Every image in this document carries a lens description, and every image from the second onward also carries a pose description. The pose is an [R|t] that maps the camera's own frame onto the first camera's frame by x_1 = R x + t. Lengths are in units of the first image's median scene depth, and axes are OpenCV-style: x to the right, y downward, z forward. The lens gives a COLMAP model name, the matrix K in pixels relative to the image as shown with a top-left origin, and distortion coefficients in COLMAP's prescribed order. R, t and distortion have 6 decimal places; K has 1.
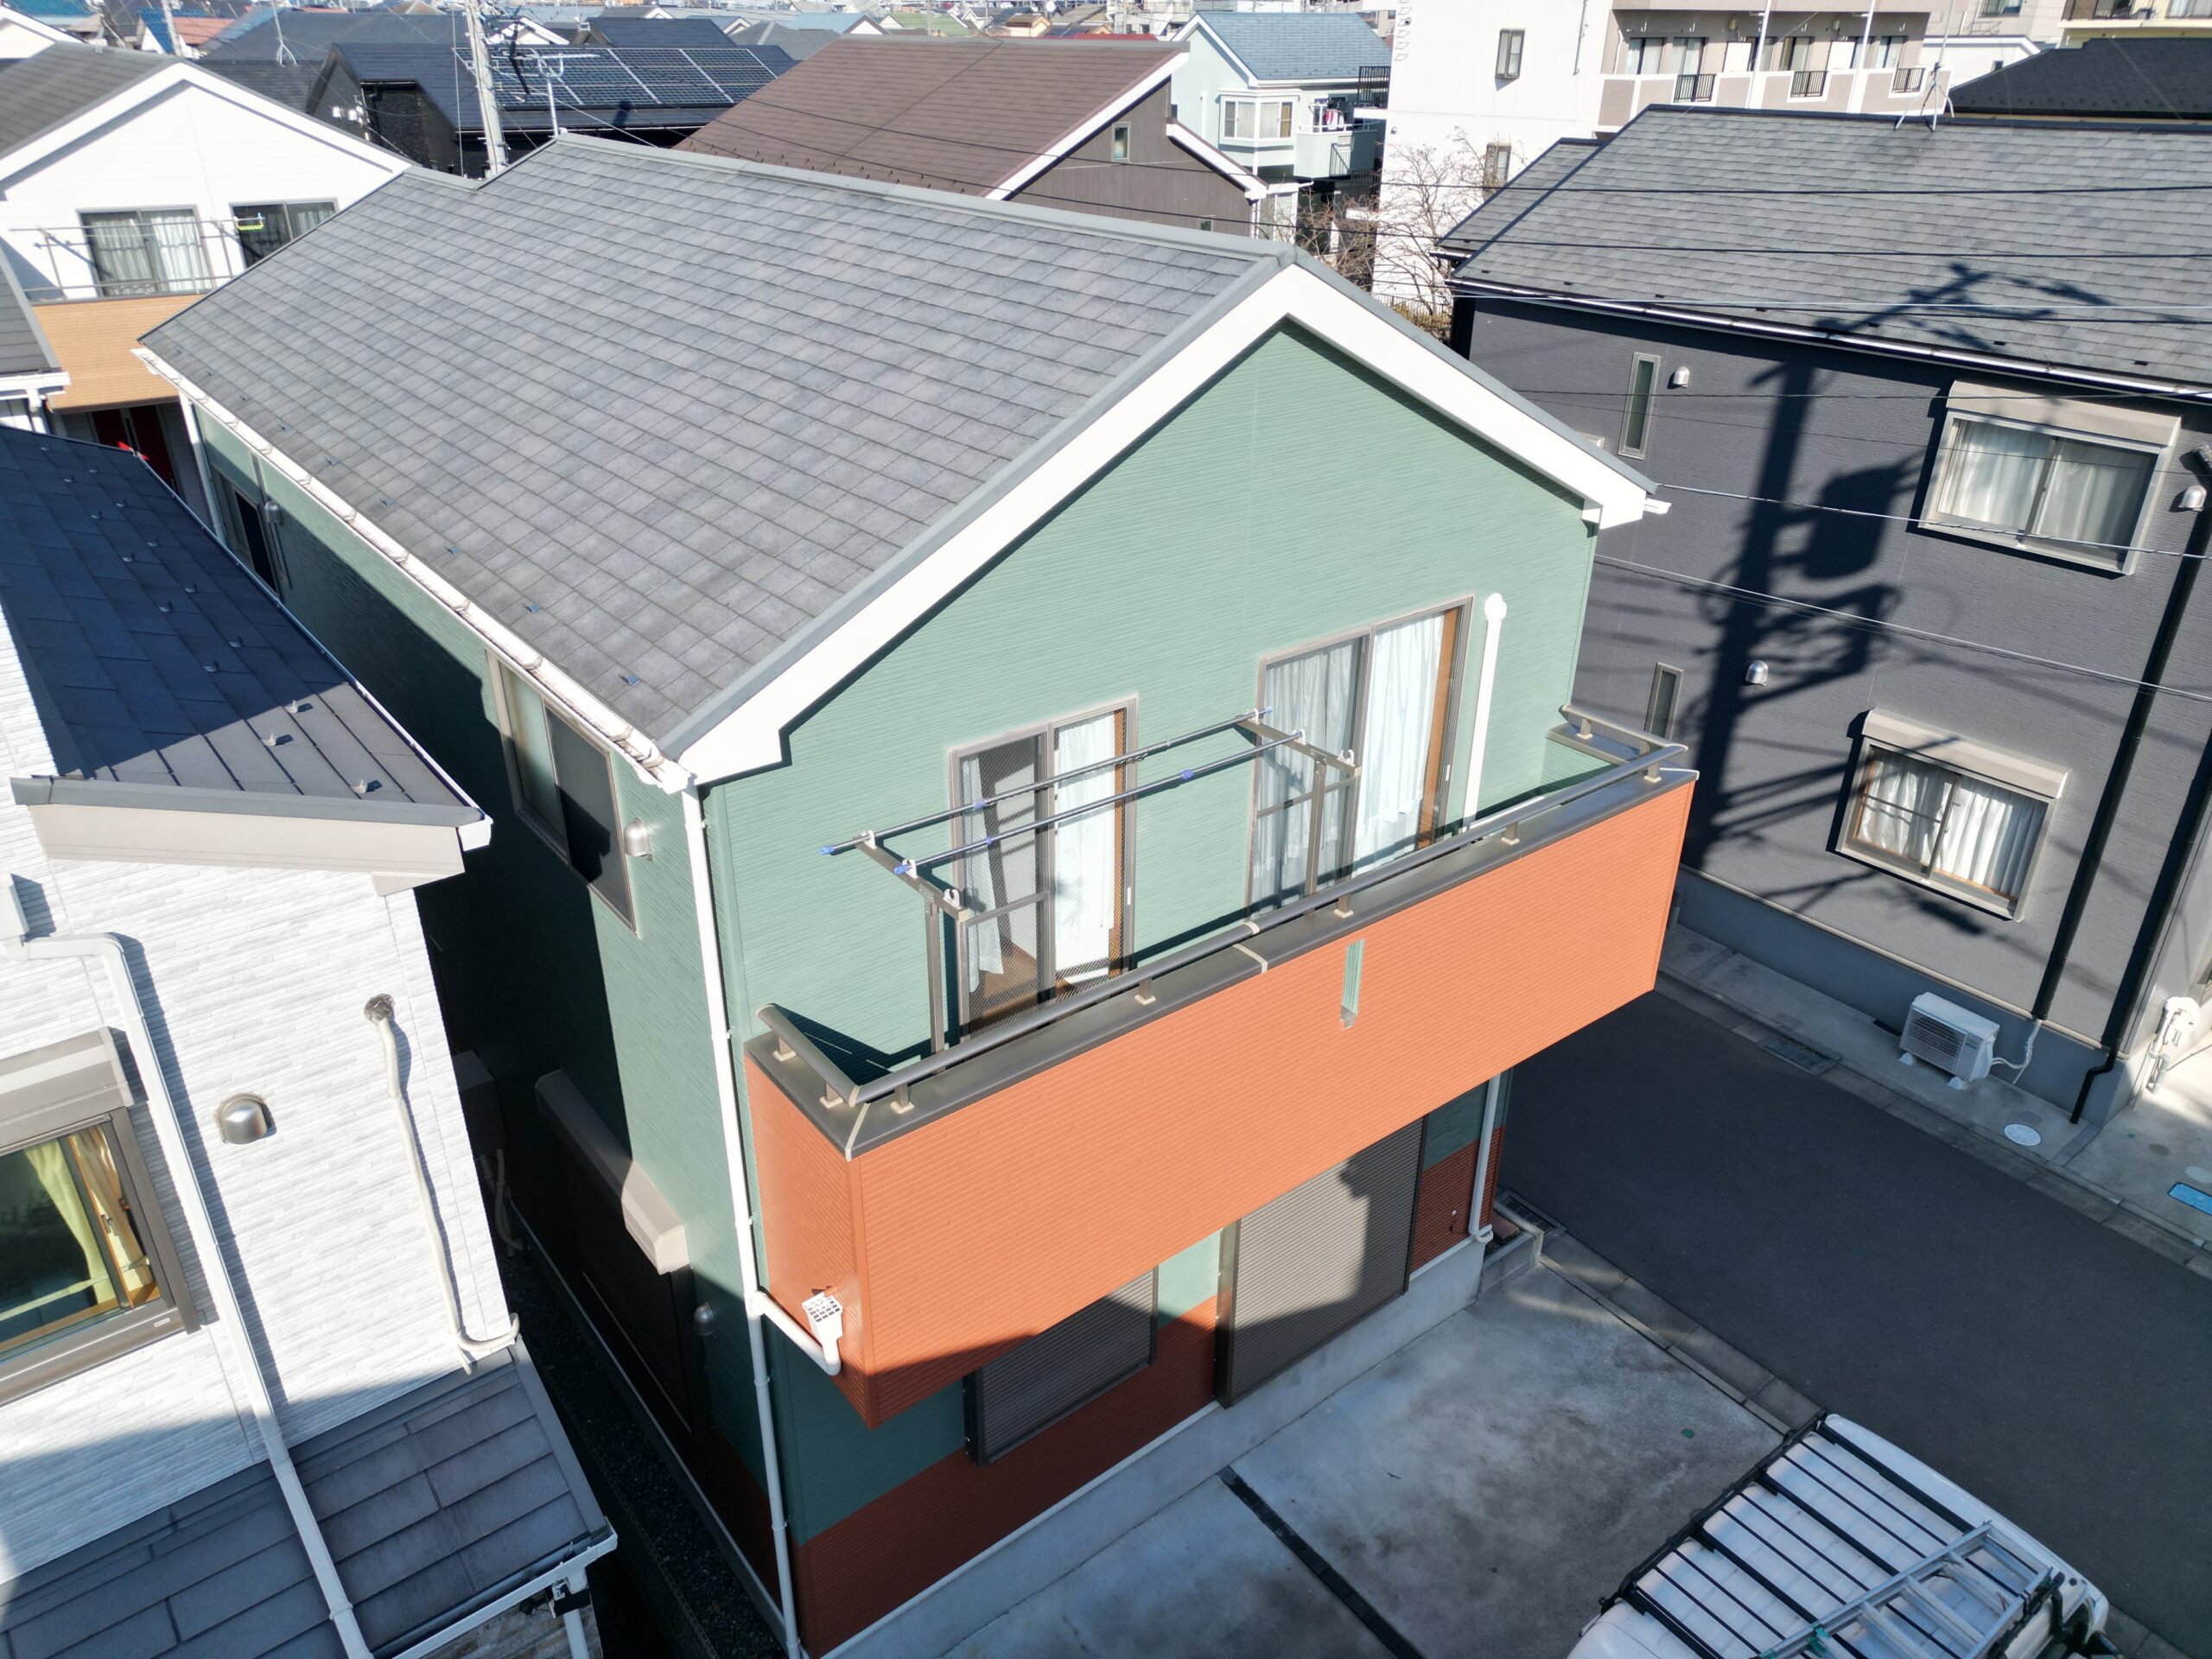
lens RADIAL K [[1562.2, 0, 1104.3], [0, 1562.2, 836.7], [0, 0, 1]] dist [0.000969, 0.009027]
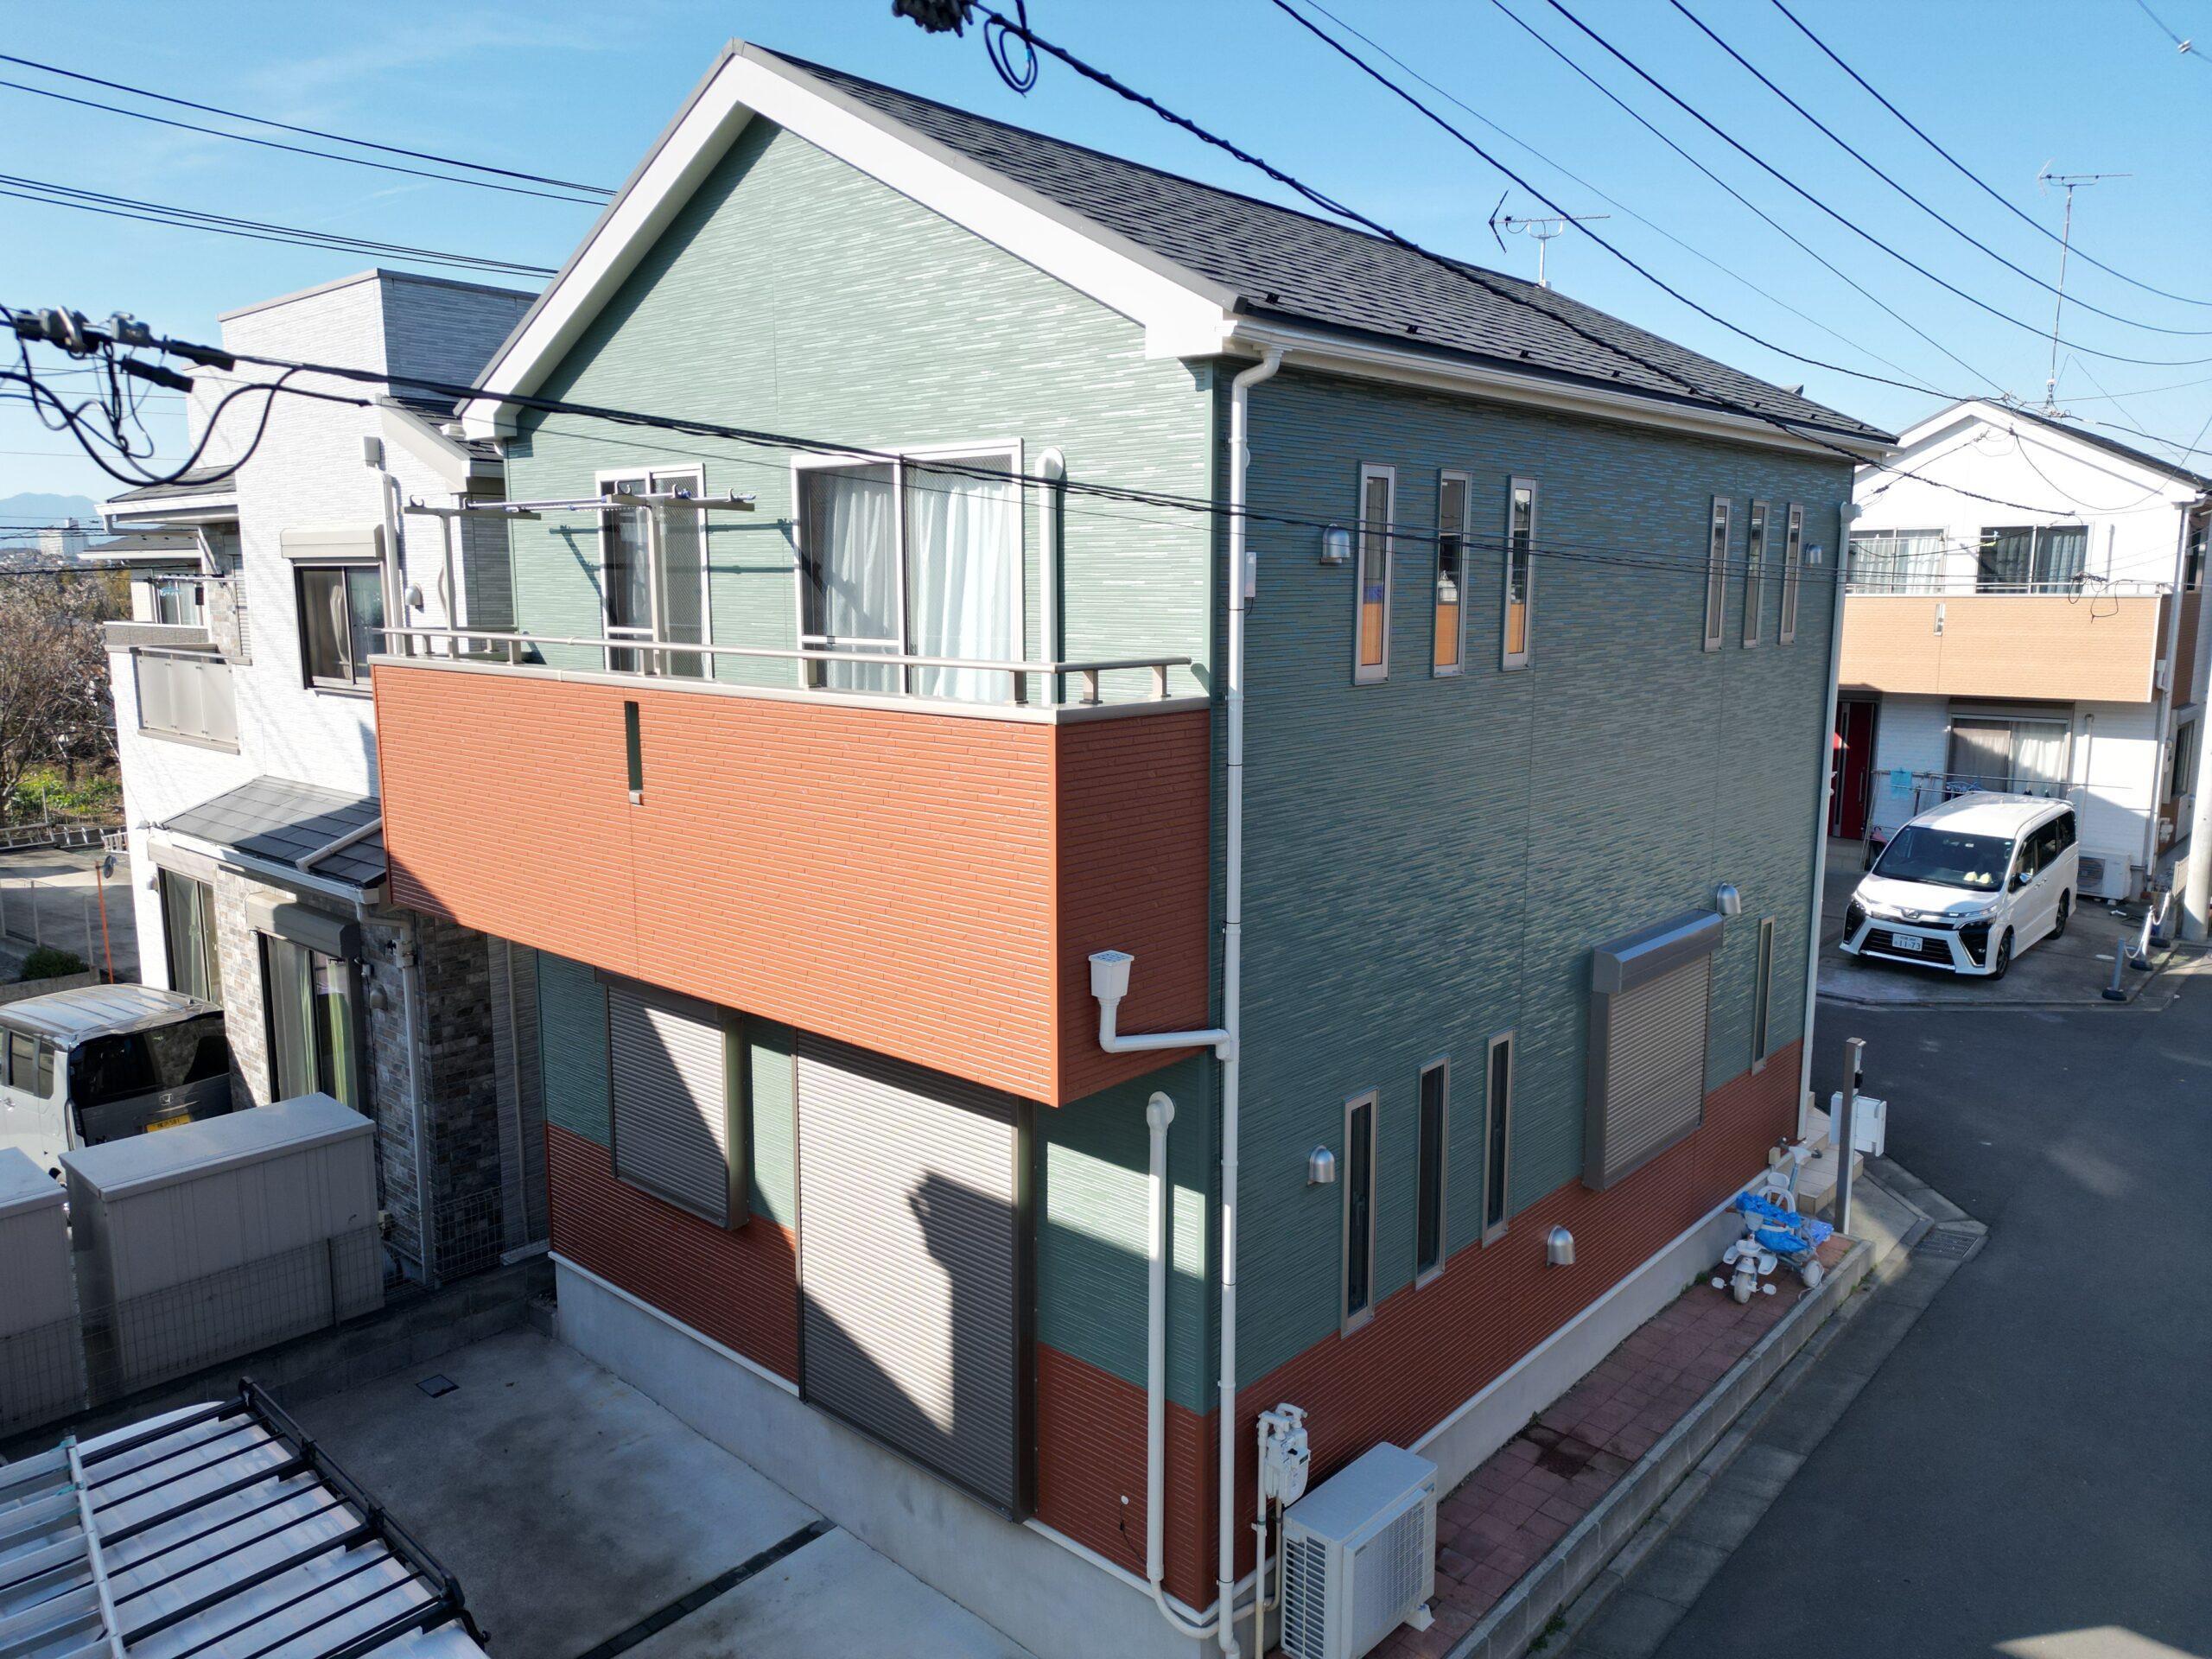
lens RADIAL K [[1562.2, 0, 1106.4], [0, 1562.2, 819.0], [0, 0, 1]] dist [0.000969, 0.009027]
pose [[0.174254, 0.140303, -0.974654, 0.903011], [-0.453251, 0.890138, 0.047102, -0.035880], [0.874185, 0.433555, 0.218702, 0.820777]]
